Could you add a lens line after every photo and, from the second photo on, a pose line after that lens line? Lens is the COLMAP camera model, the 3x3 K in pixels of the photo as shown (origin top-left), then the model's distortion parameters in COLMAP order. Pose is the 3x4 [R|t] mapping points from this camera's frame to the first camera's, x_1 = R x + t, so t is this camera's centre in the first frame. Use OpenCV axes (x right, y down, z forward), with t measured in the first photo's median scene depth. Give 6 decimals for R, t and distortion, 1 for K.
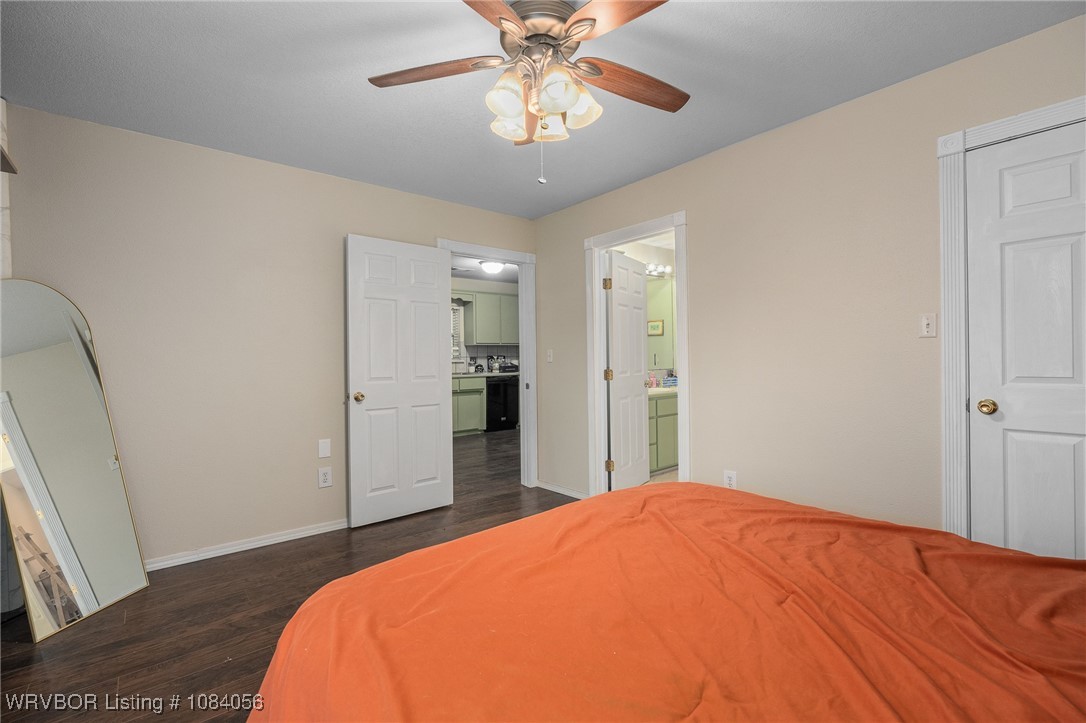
lens RADIAL K [[500.7, 0, 534.4], [0, 500.7, 358.1], [0, 0, 1]] dist [-0.008063, -0.000204]
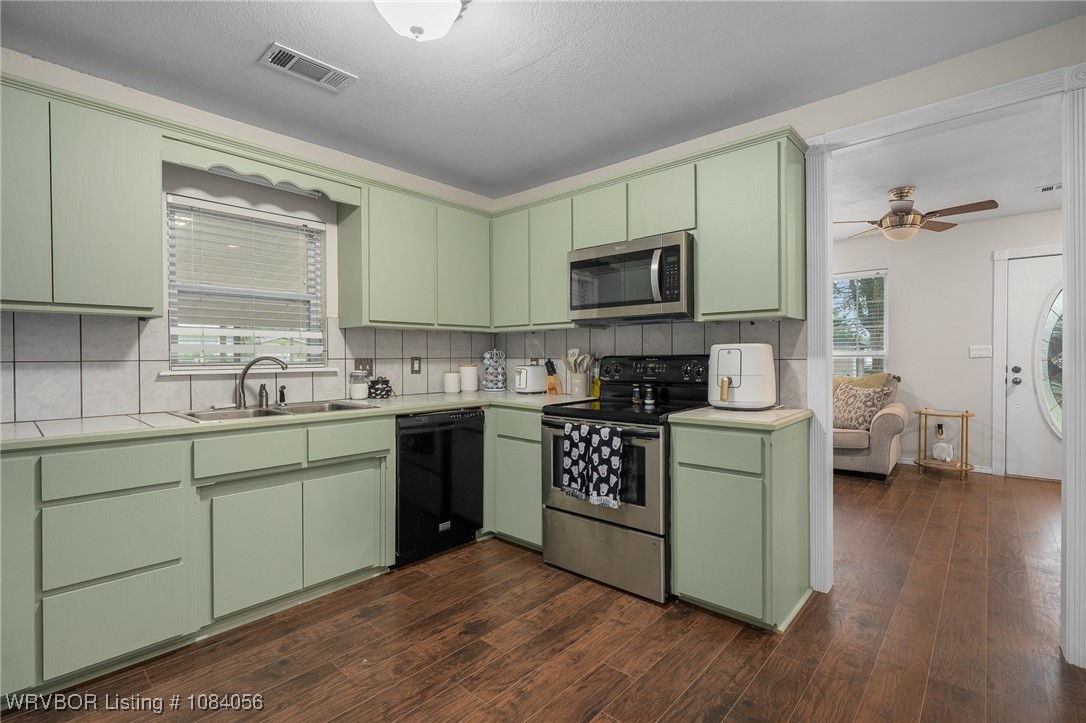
lens RADIAL K [[500.7, 0, 534.4], [0, 500.7, 358.1], [0, 0, 1]] dist [-0.008063, -0.000204]
pose [[0.988606, 0.003993, 0.150473, -0.051059], [-0.003686, 0.999991, -0.002318, -0.002104], [-0.150481, 0.001737, 0.988611, 0.609194]]
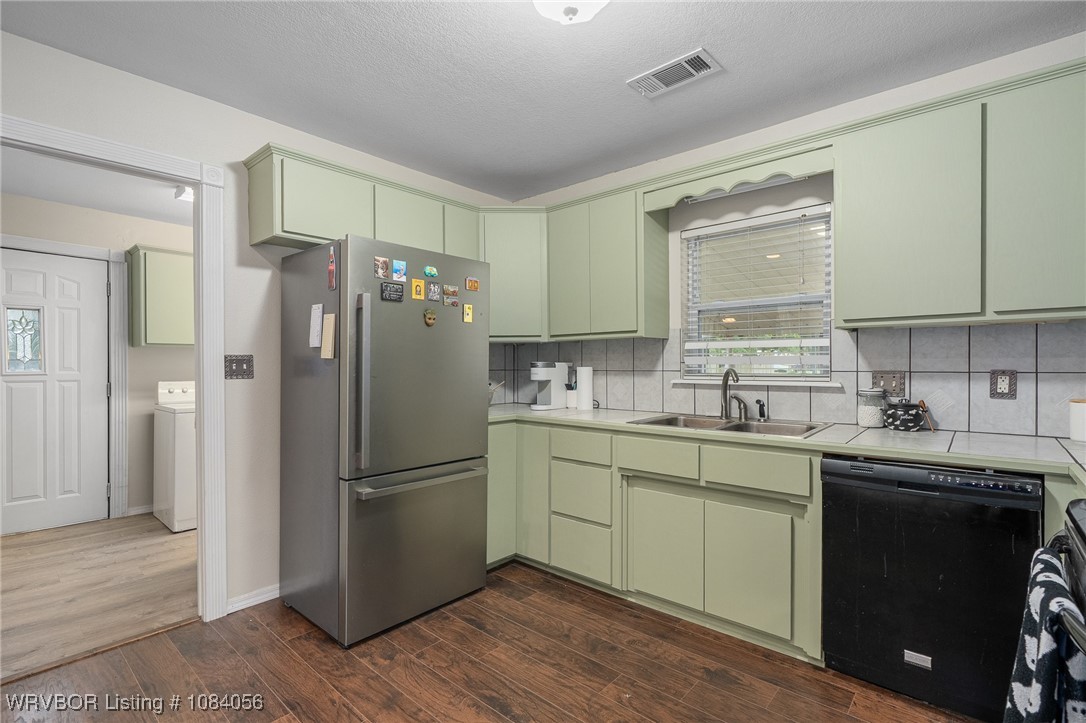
lens RADIAL K [[500.0, 0, 547.2], [0, 500.0, 366.1], [0, 0, 1]] dist [-0.003875, 0.000048]
pose [[0.180645, 0.008780, -0.983509, 0.116755], [-0.004558, 0.999957, 0.008089, -0.006549], [0.983538, 0.003021, 0.180677, 0.781370]]
